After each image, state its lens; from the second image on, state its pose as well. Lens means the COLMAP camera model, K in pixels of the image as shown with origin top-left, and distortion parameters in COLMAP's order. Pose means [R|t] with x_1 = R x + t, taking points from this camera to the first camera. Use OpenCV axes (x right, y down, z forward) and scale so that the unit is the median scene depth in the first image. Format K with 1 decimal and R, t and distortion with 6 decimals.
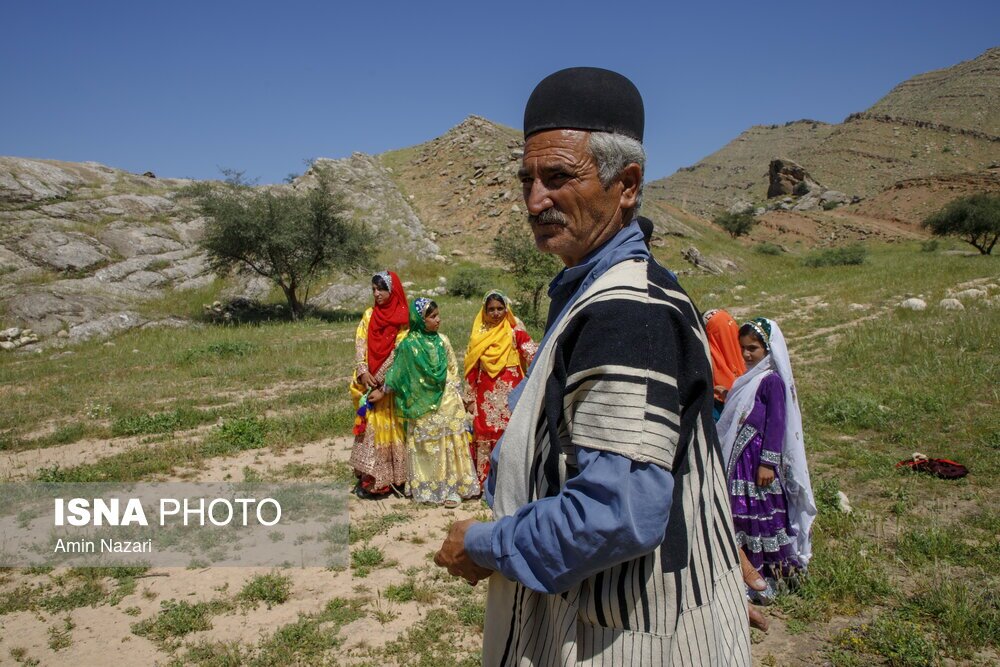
lens RADIAL K [[755.8, 0, 477.8], [0, 755.8, 317.2], [0, 0, 1]] dist [-0.103733, 0.091841]
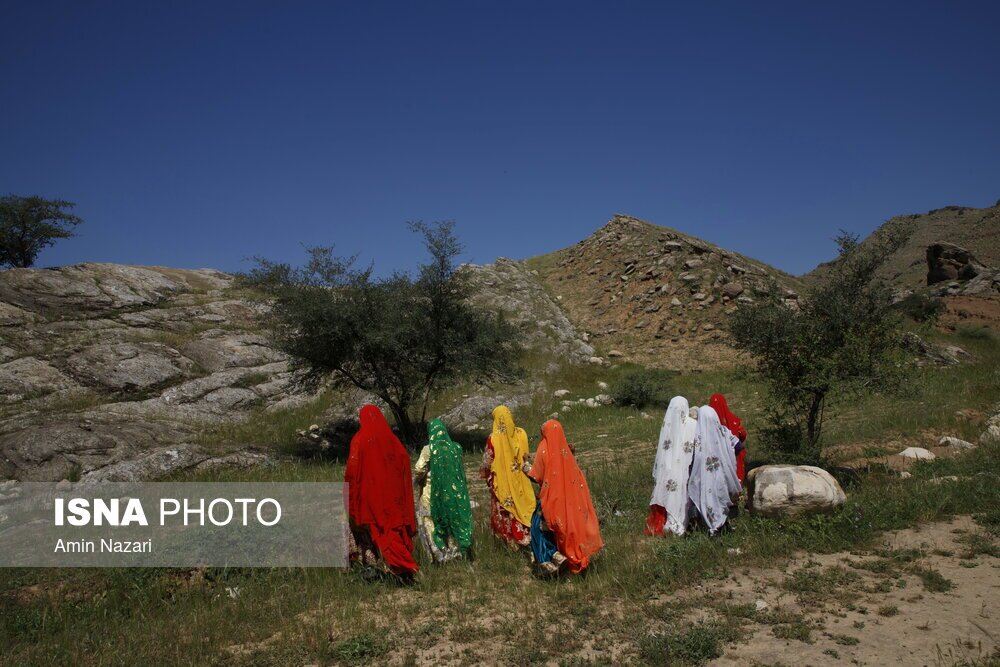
lens RADIAL K [[708.3, 0, 500.0], [0, 708.3, 333.5], [0, 0, 1]] dist [-0.040107, 0.008668]
pose [[0.984658, -0.048291, -0.167681, -0.029854], [0.027546, 0.991911, -0.123910, -0.015716], [0.172308, 0.117390, 0.978023, 0.258749]]
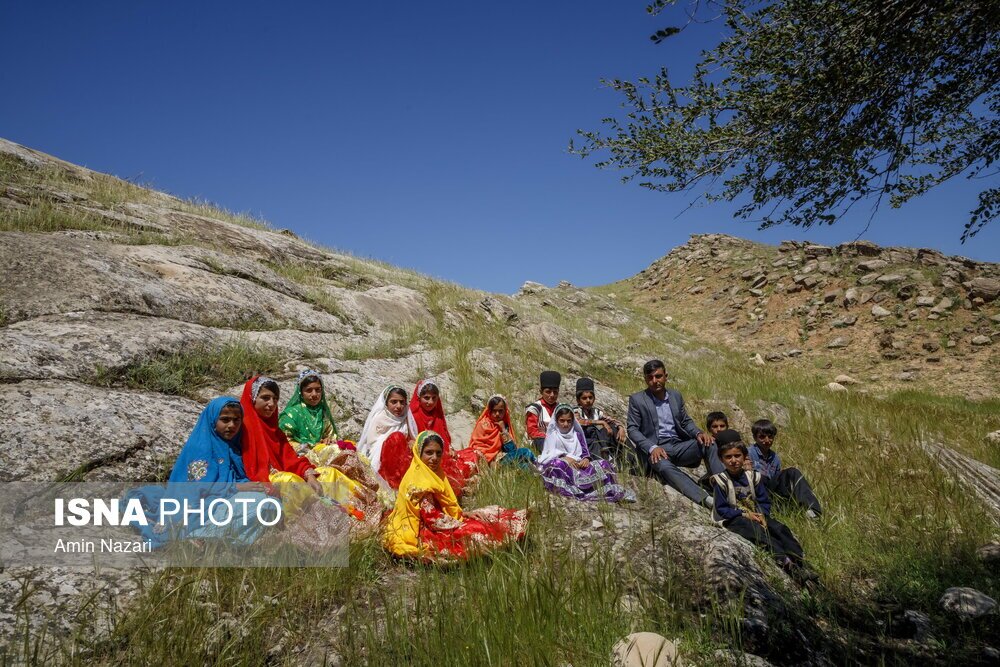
lens RADIAL K [[682.6, 0, 500.0], [0, 682.6, 333.5], [0, 0, 1]] dist [0.005397, 0.003501]
pose [[0.985267, -0.062669, -0.159127, -0.290572], [0.028117, 0.977139, -0.210733, -0.034587], [0.168696, 0.203155, 0.964505, 0.743716]]
